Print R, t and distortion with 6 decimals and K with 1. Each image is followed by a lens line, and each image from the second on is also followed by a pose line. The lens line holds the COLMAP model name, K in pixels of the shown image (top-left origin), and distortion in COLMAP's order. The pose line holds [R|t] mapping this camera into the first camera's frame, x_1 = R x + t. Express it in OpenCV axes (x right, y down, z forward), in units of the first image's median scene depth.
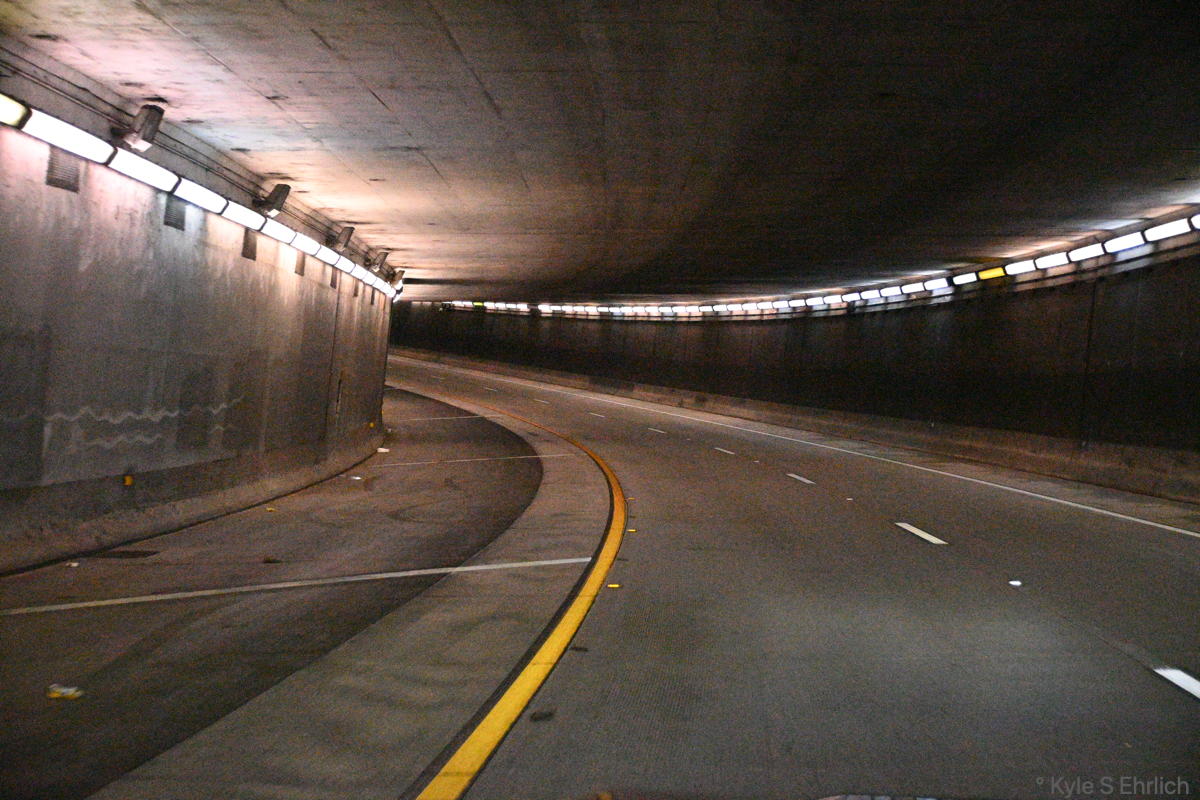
lens RADIAL K [[1953.5, 0, 600.0], [0, 1953.5, 400.0], [0, 0, 1]] dist [0.000015, 0.074018]
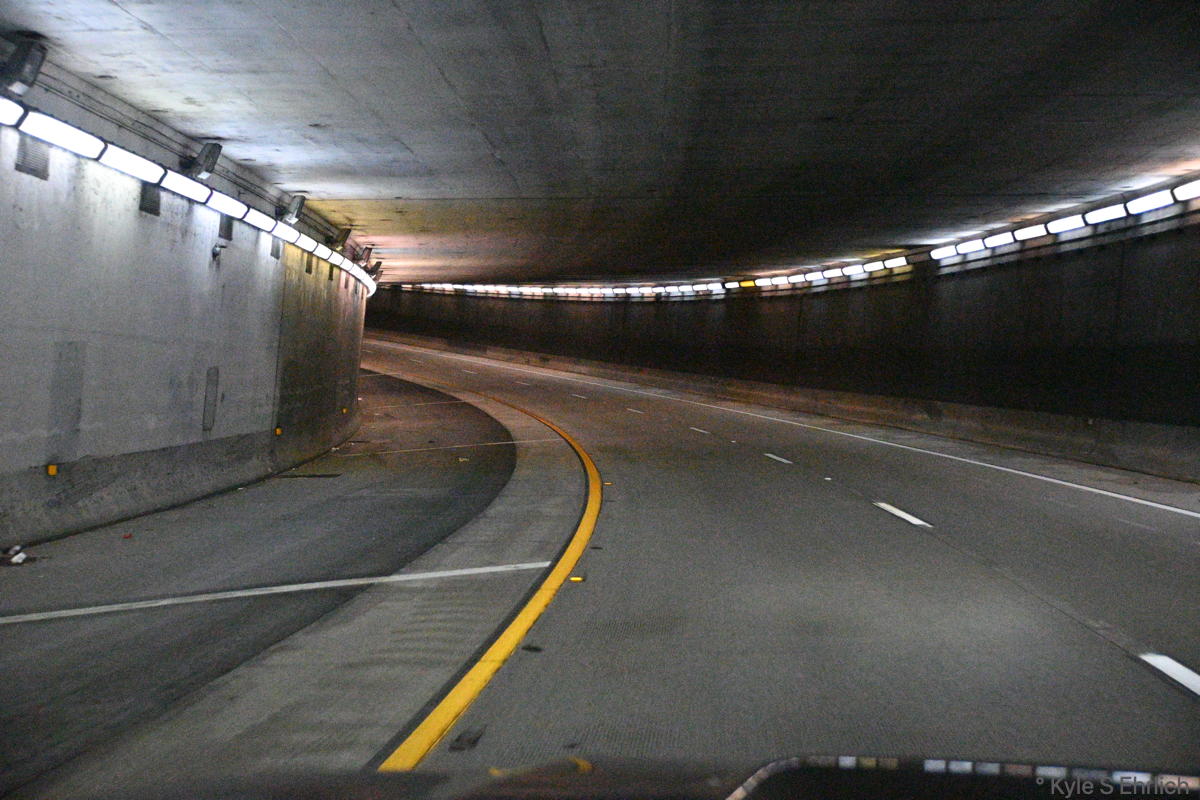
lens RADIAL K [[1953.5, 0, 600.0], [0, 1953.5, 400.0], [0, 0, 1]] dist [0.000015, 0.074018]
pose [[0.994571, -0.012986, 0.103248, -0.088137], [0.010355, 0.999609, 0.025977, -0.012246], [-0.103545, -0.024766, 0.994316, -0.591313]]
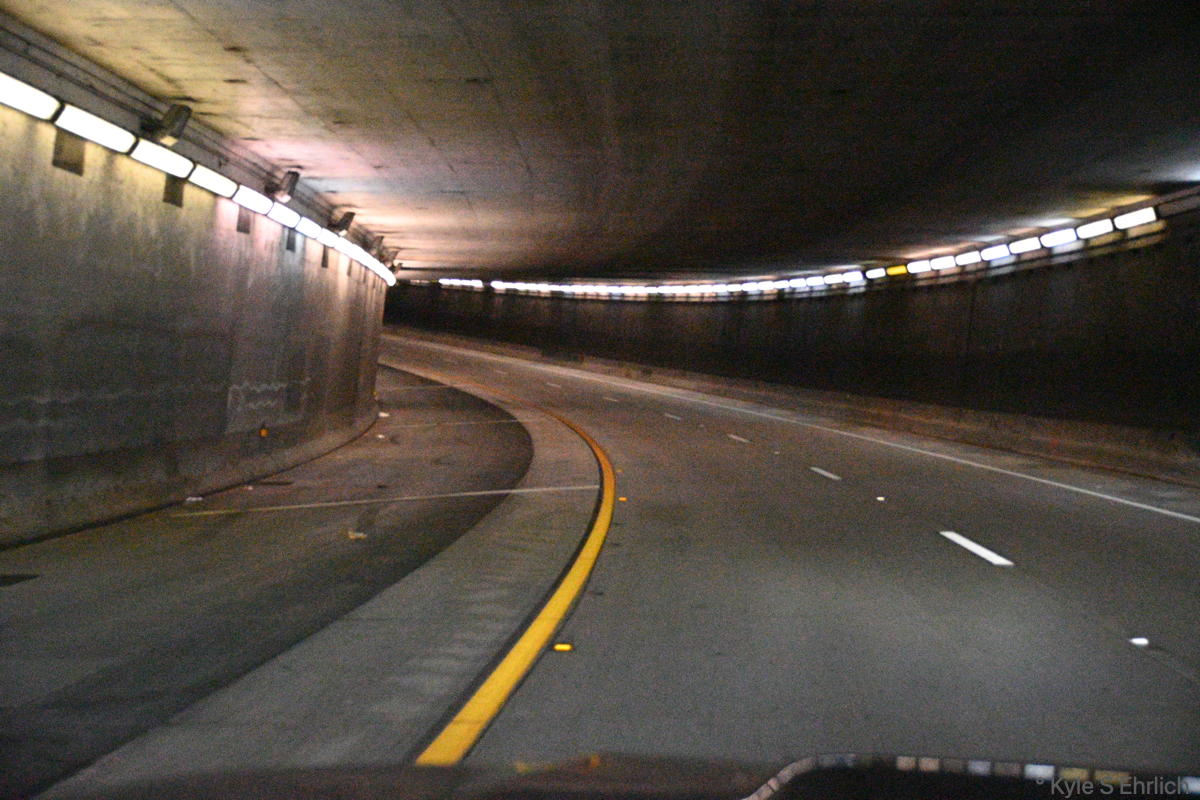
lens RADIAL K [[1953.5, 0, 600.0], [0, 1953.5, 400.0], [0, 0, 1]] dist [0.000015, 0.074018]
pose [[0.999399, 0.005129, 0.034289, -0.023197], [-0.005669, 0.999861, 0.015664, -0.002811], [-0.034204, -0.015849, 0.999289, -0.197673]]
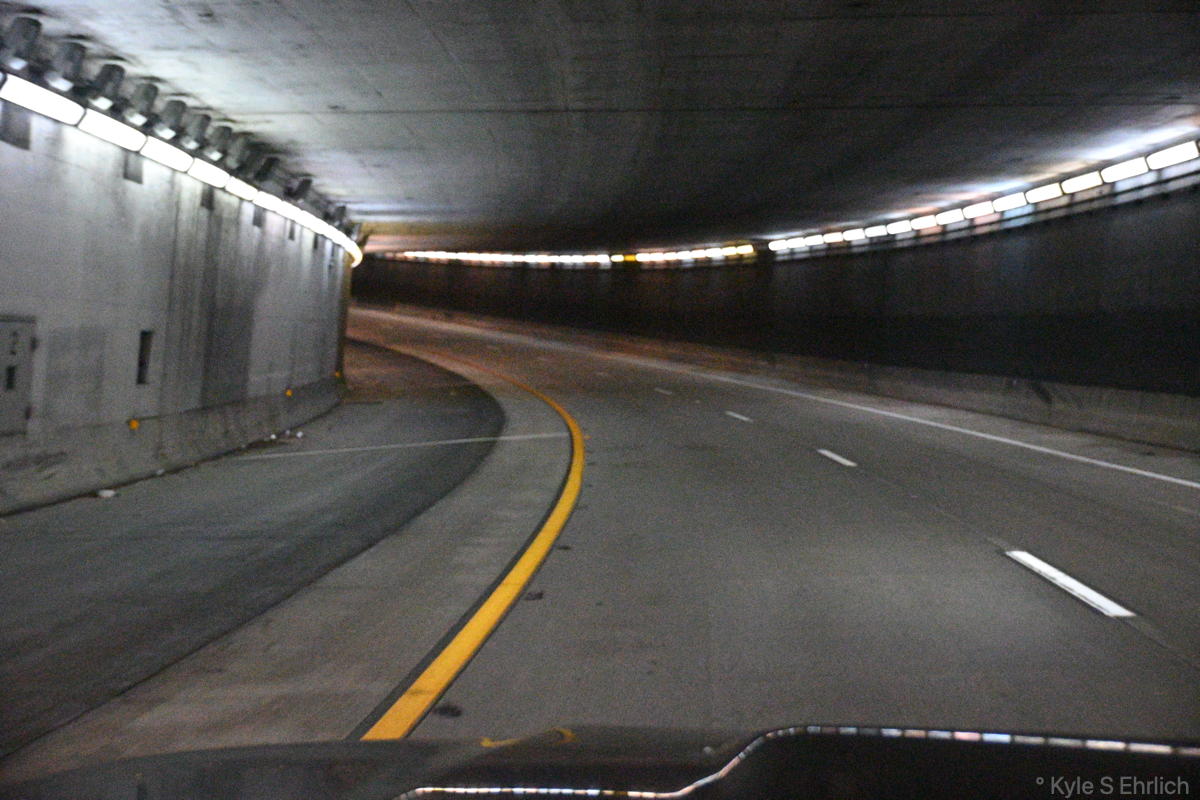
lens RADIAL K [[1953.5, 0, 600.0], [0, 1953.5, 400.0], [0, 0, 1]] dist [0.000015, 0.074018]
pose [[0.984821, -0.020448, 0.172363, -0.180197], [0.011398, 0.998512, 0.053332, -0.026216], [-0.173197, -0.050558, 0.983589, -0.982984]]
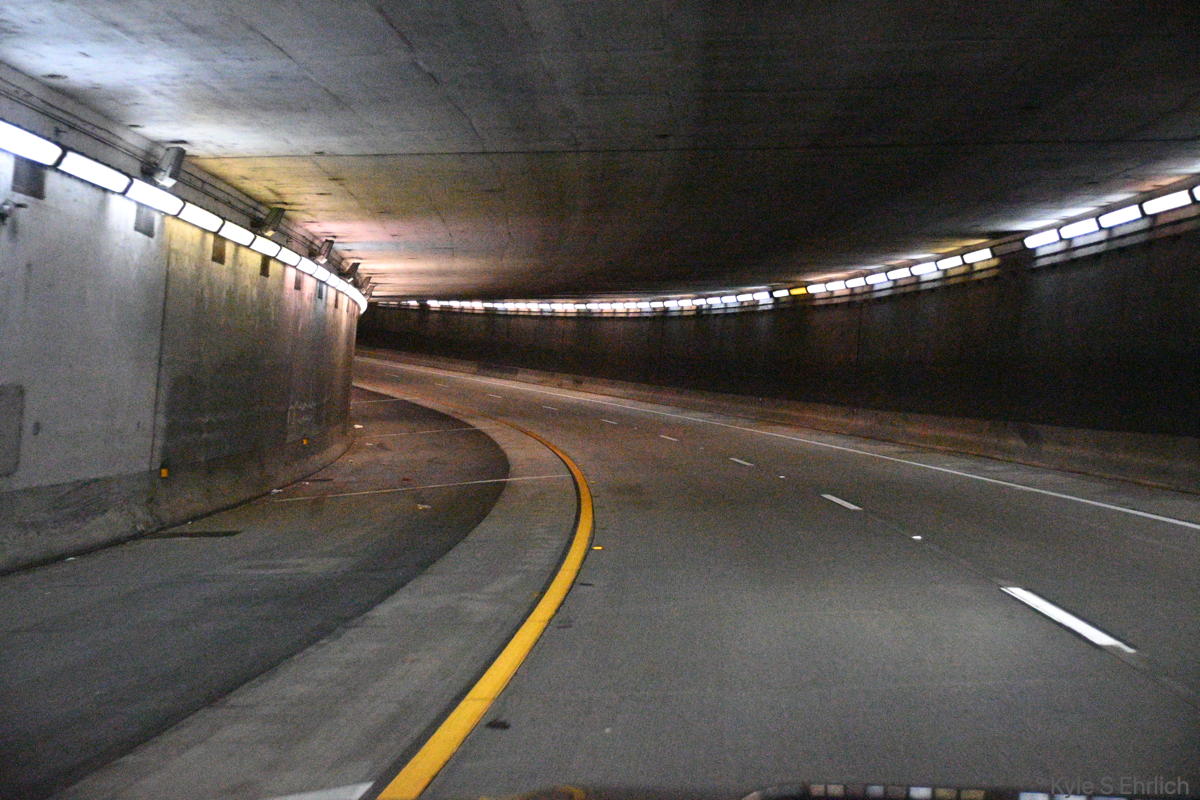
lens RADIAL K [[1953.5, 0, 600.0], [0, 1953.5, 400.0], [0, 0, 1]] dist [0.000015, 0.074018]
pose [[0.996820, -0.020813, 0.076917, -0.052299], [0.019891, 0.999721, 0.012727, -0.007155], [-0.077160, -0.011156, 0.996956, -0.395015]]
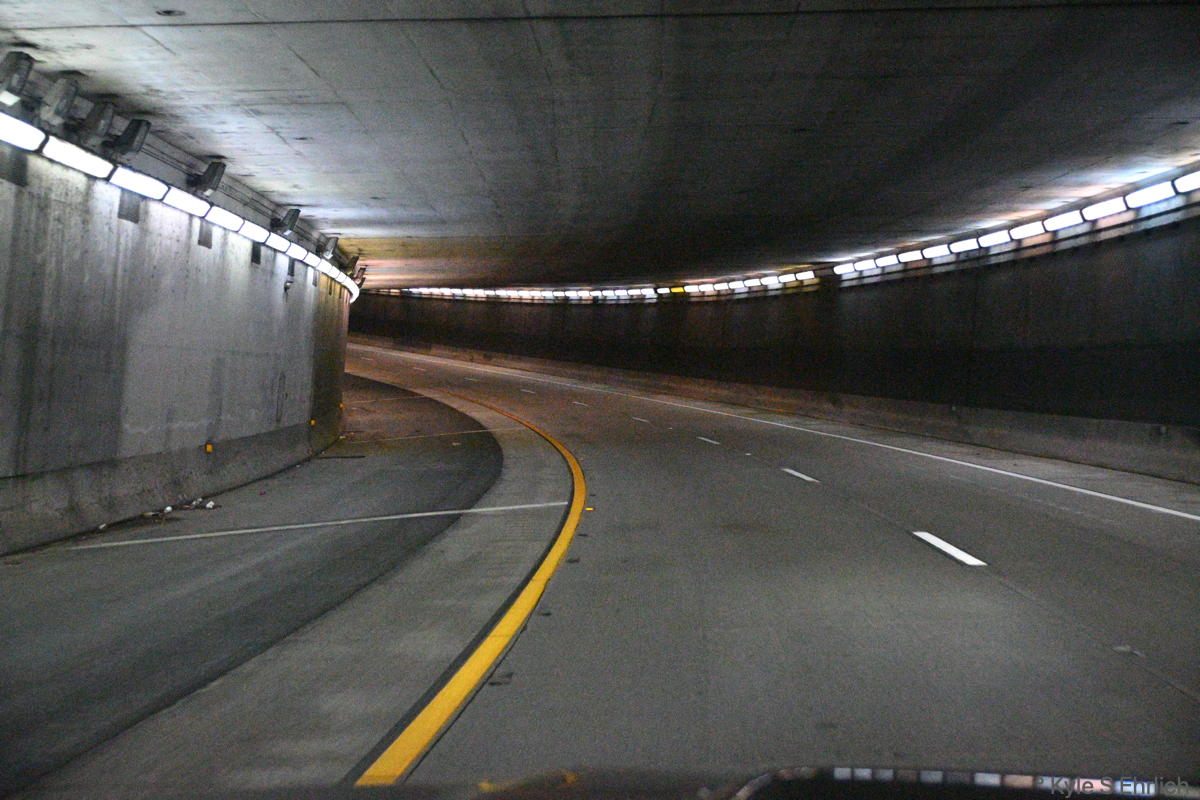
lens RADIAL K [[1953.5, 0, 600.0], [0, 1953.5, 400.0], [0, 0, 1]] dist [0.000015, 0.074018]
pose [[0.989616, -0.021987, 0.142044, -0.130645], [0.017862, 0.999383, 0.030249, -0.018851], [-0.142622, -0.027398, 0.989398, -0.787043]]
